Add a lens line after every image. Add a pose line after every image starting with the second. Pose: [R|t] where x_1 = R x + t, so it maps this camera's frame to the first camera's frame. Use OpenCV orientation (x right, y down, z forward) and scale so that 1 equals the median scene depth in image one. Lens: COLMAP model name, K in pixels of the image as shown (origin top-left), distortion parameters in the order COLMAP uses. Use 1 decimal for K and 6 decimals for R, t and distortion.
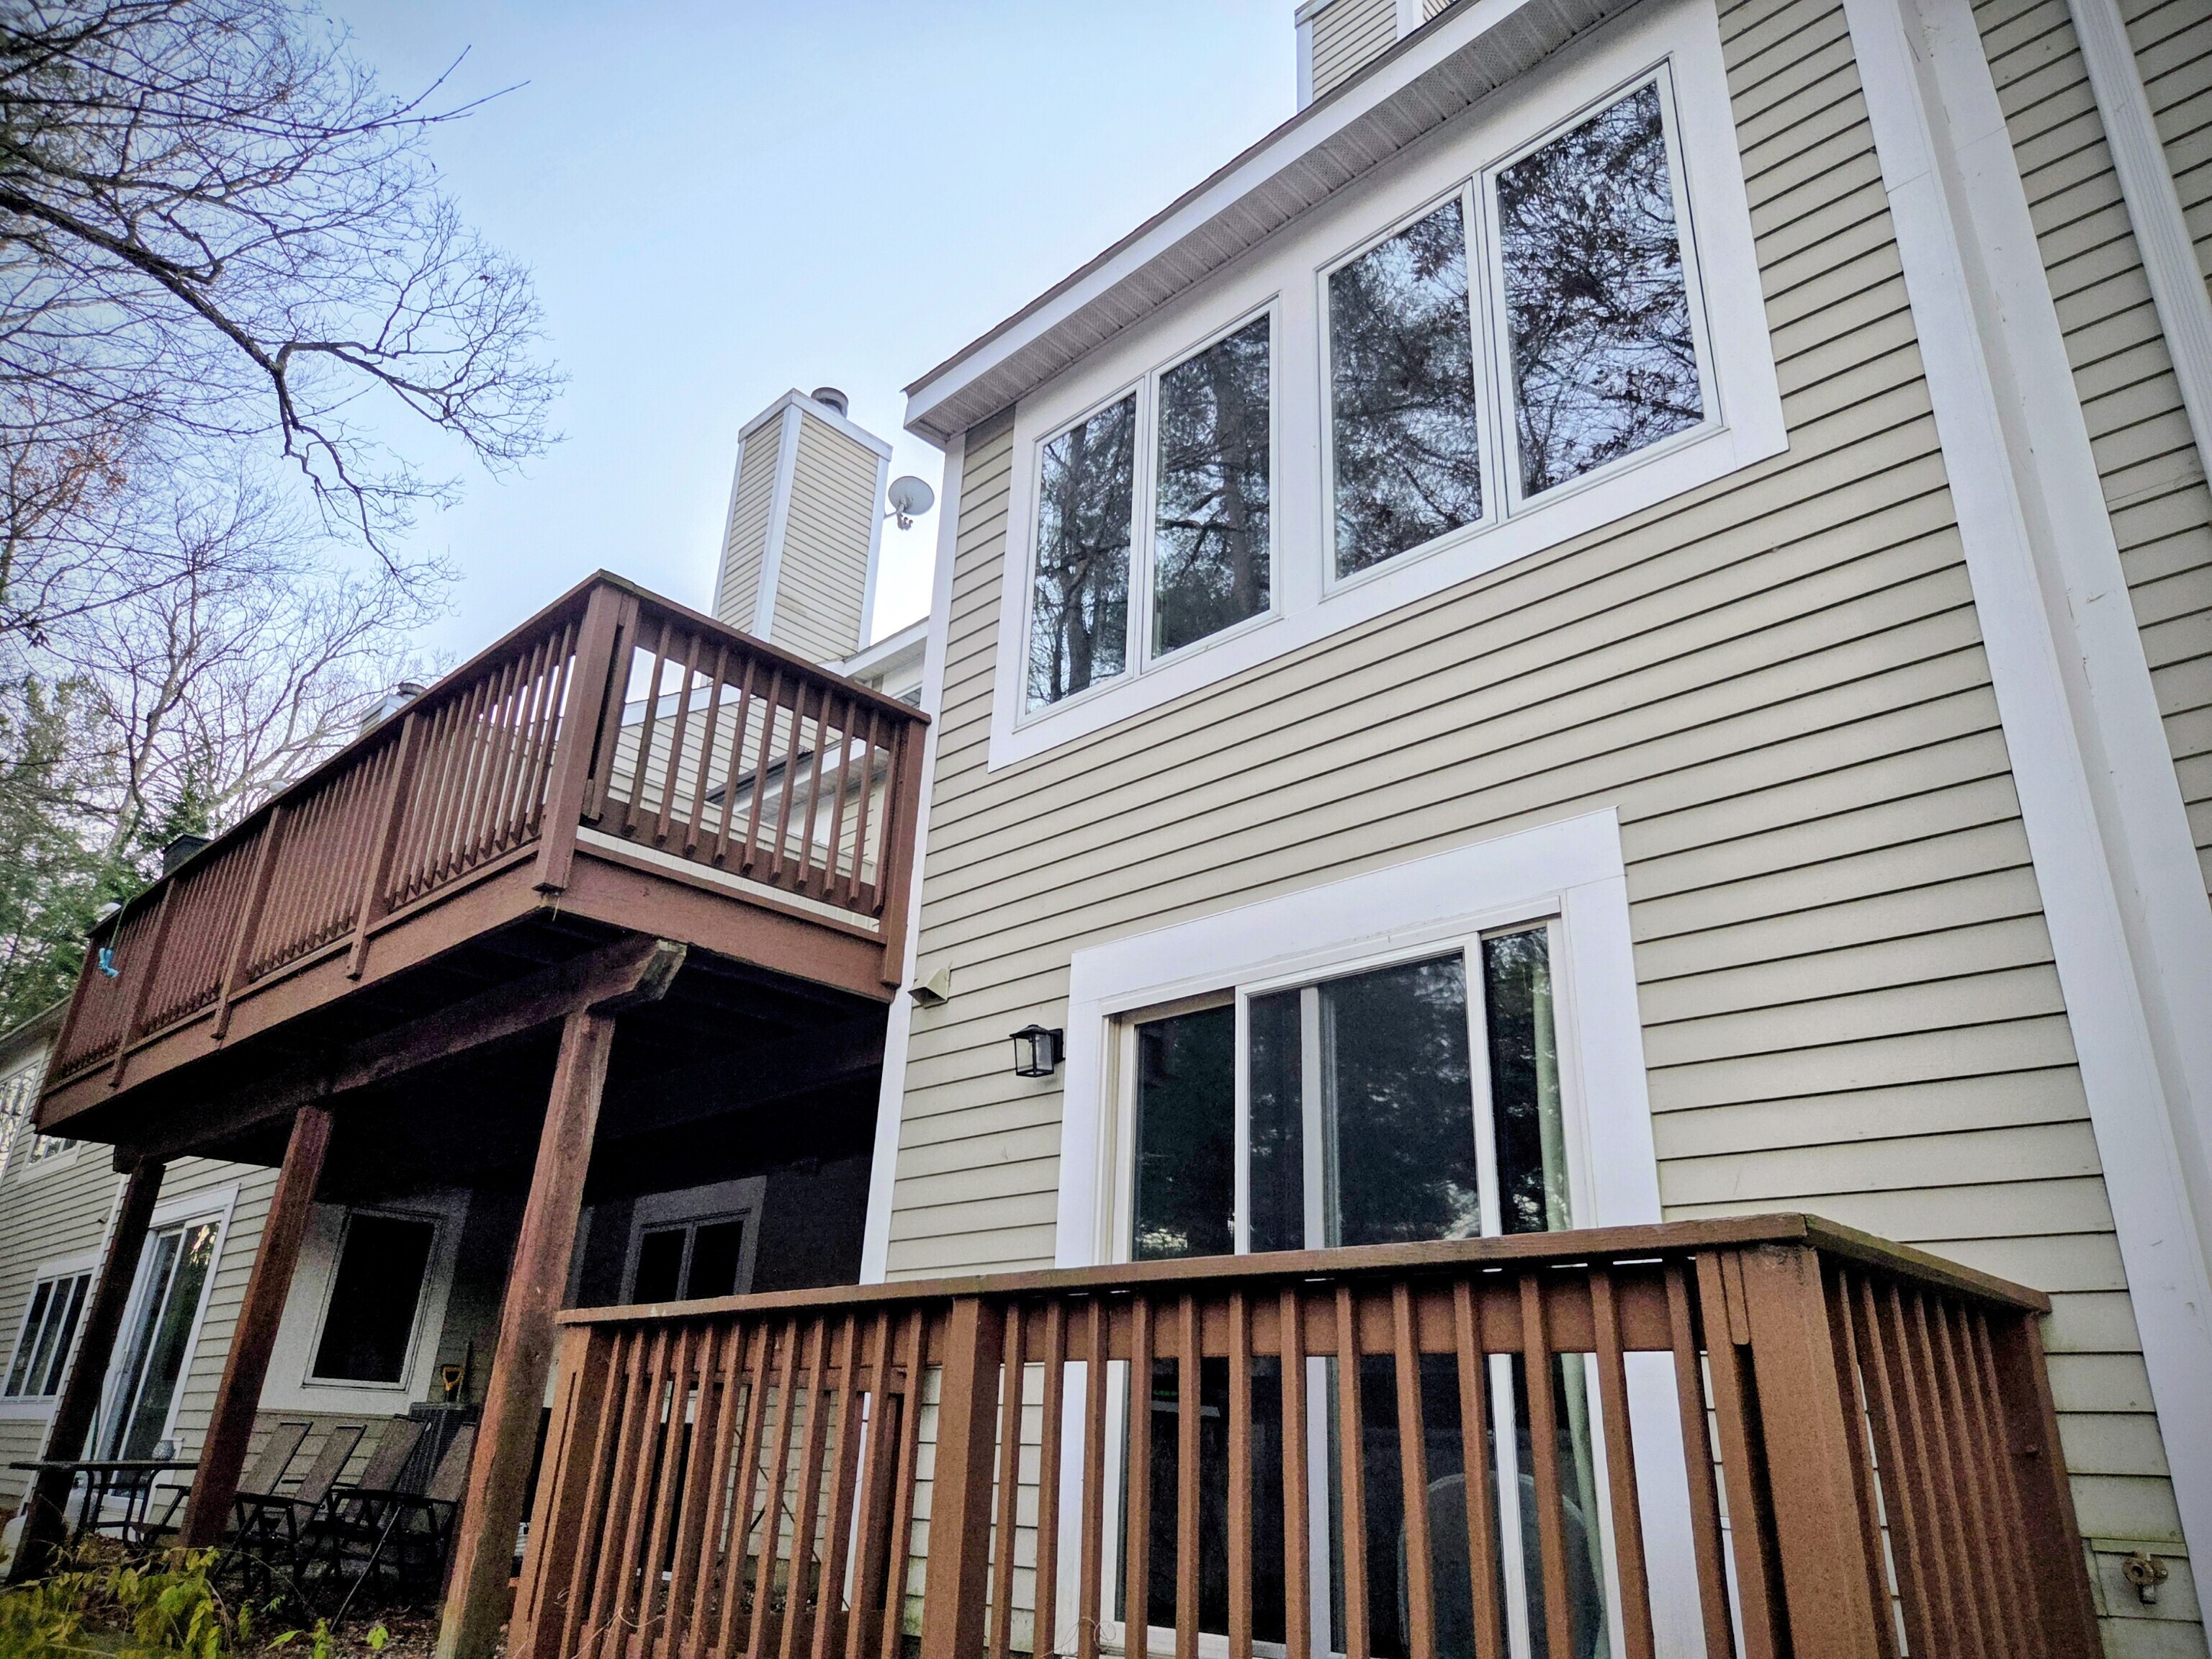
lens RADIAL K [[1463.4, 0, 1106.0], [0, 1463.4, 829.5], [0, 0, 1]] dist [-0.005330, -0.001188]
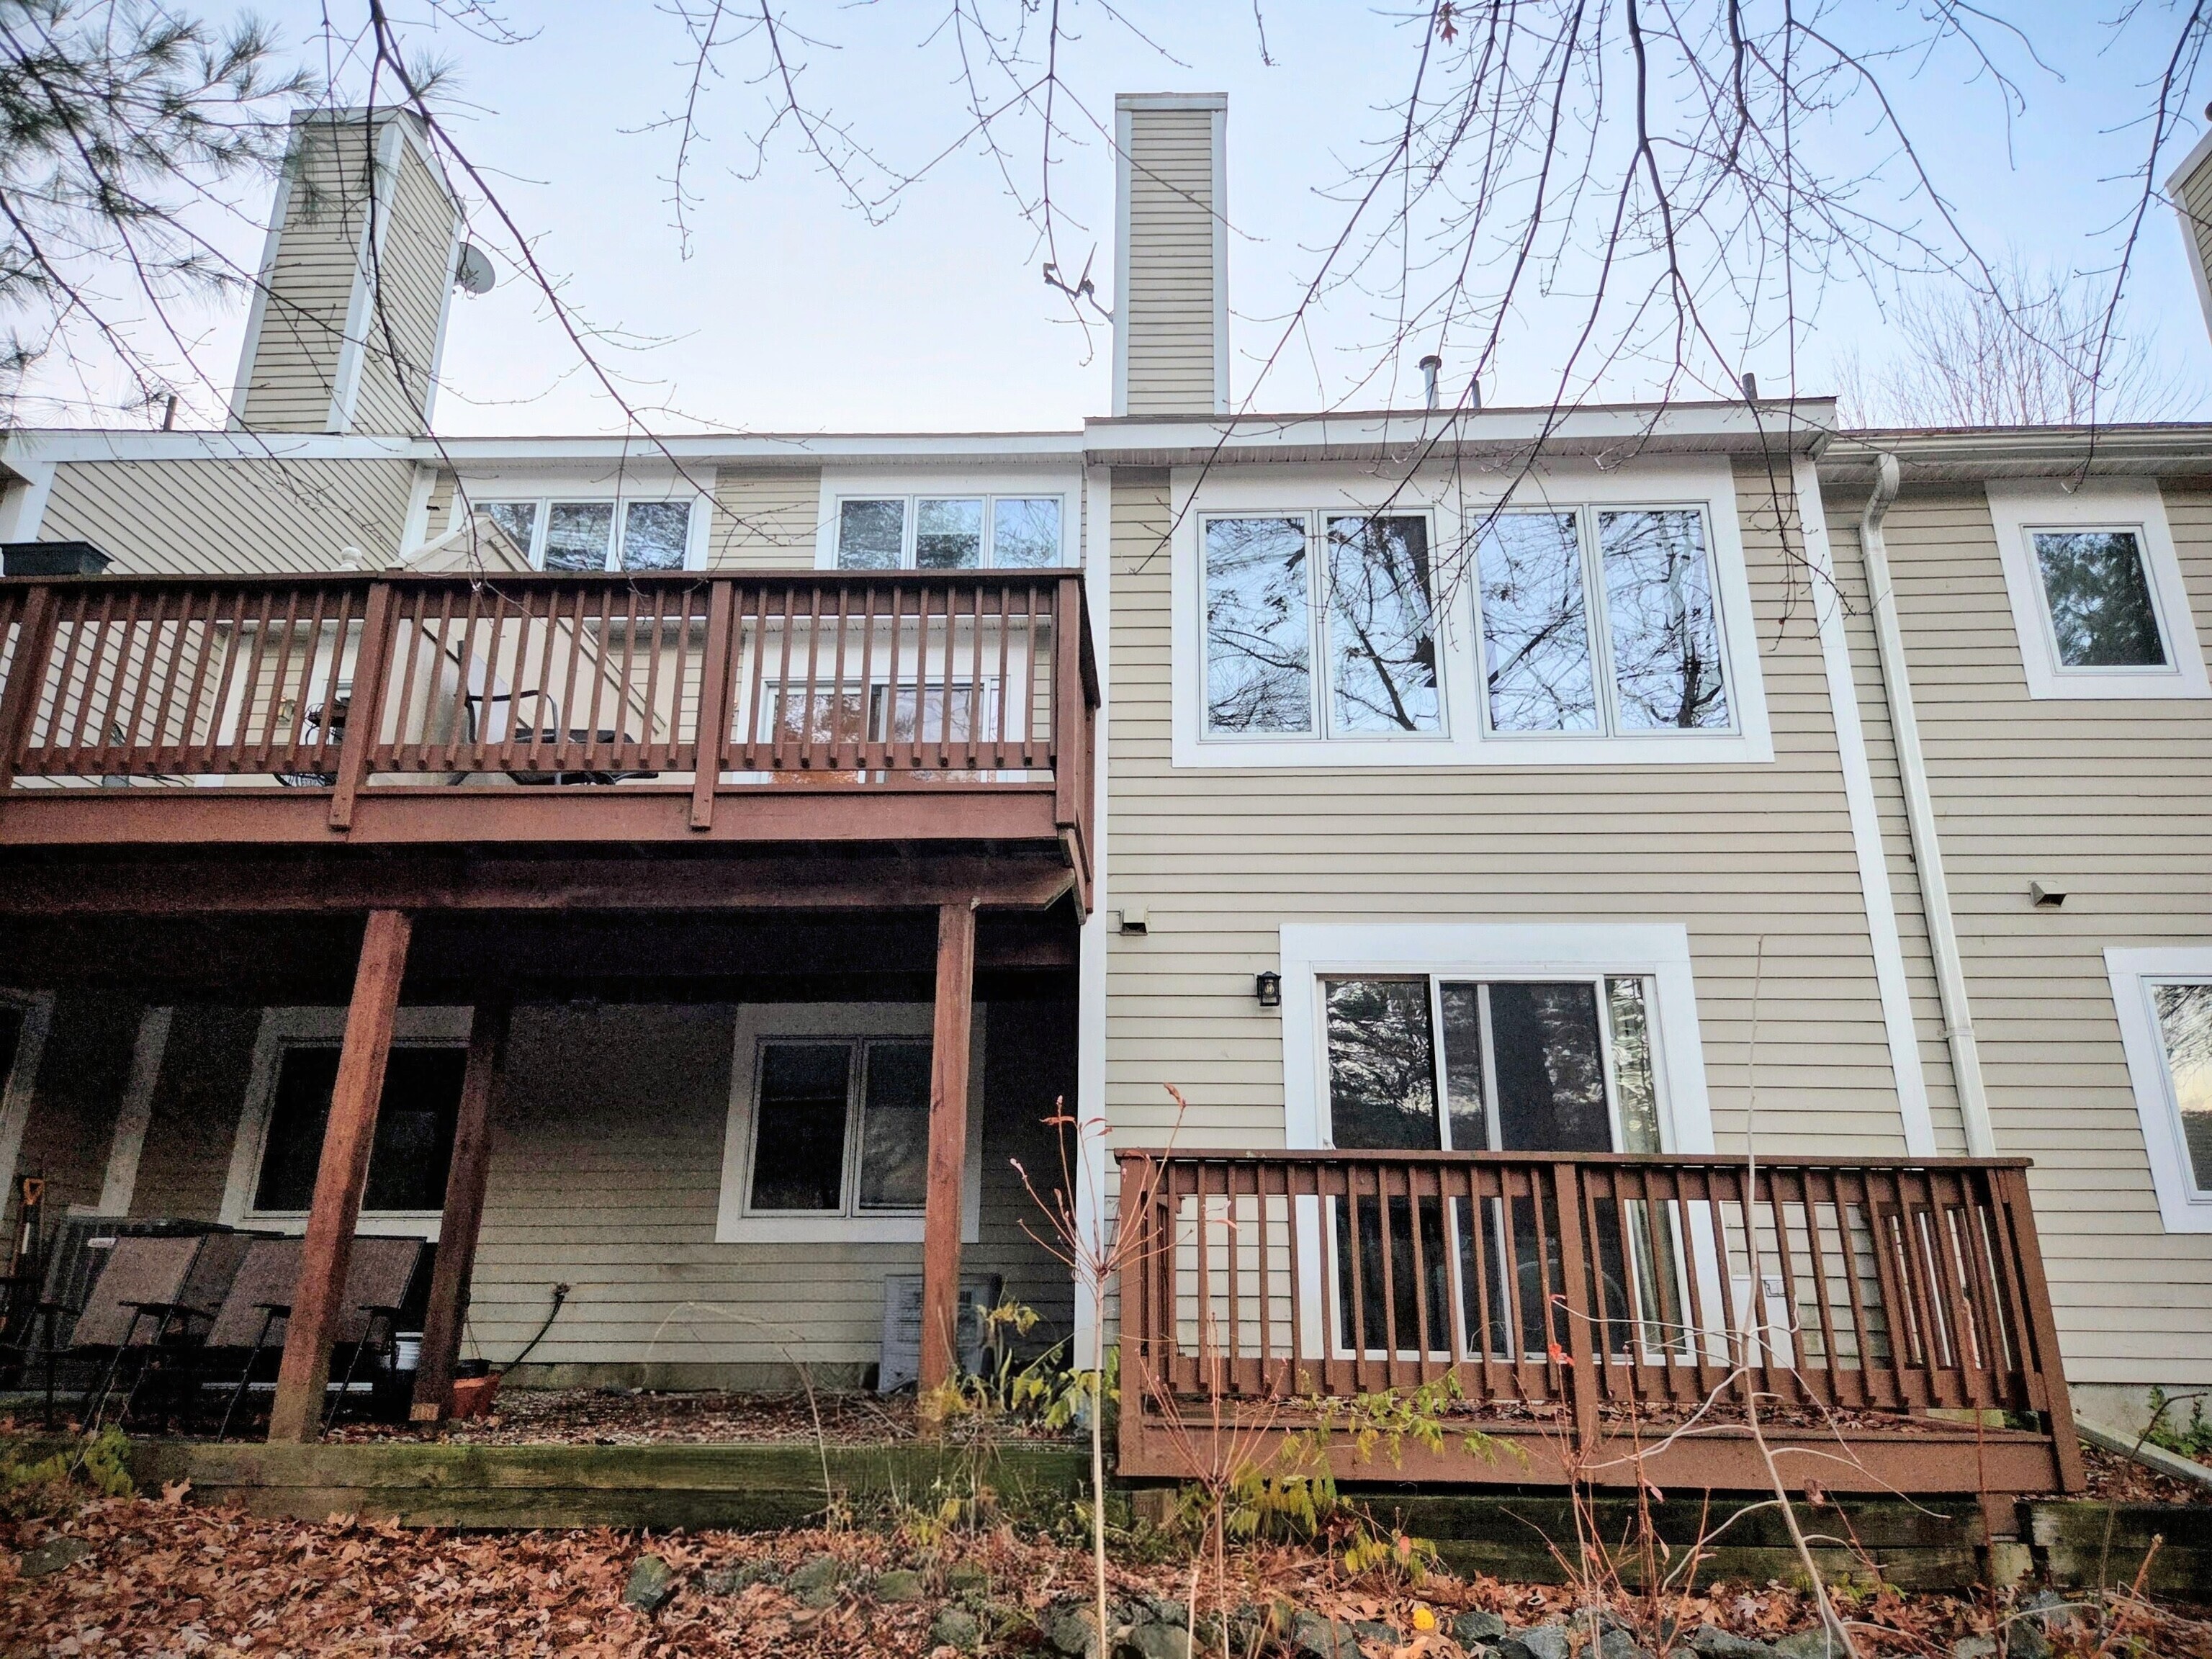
lens RADIAL K [[1455.8, 0, 1106.0], [0, 1455.8, 829.5], [0, 0, 1]] dist [0.001179, 0.000525]
pose [[0.725839, 0.181002, 0.663624, -1.256706], [-0.248424, 0.968622, 0.007523, 0.033104], [-0.641439, -0.170321, 0.748029, 0.073829]]
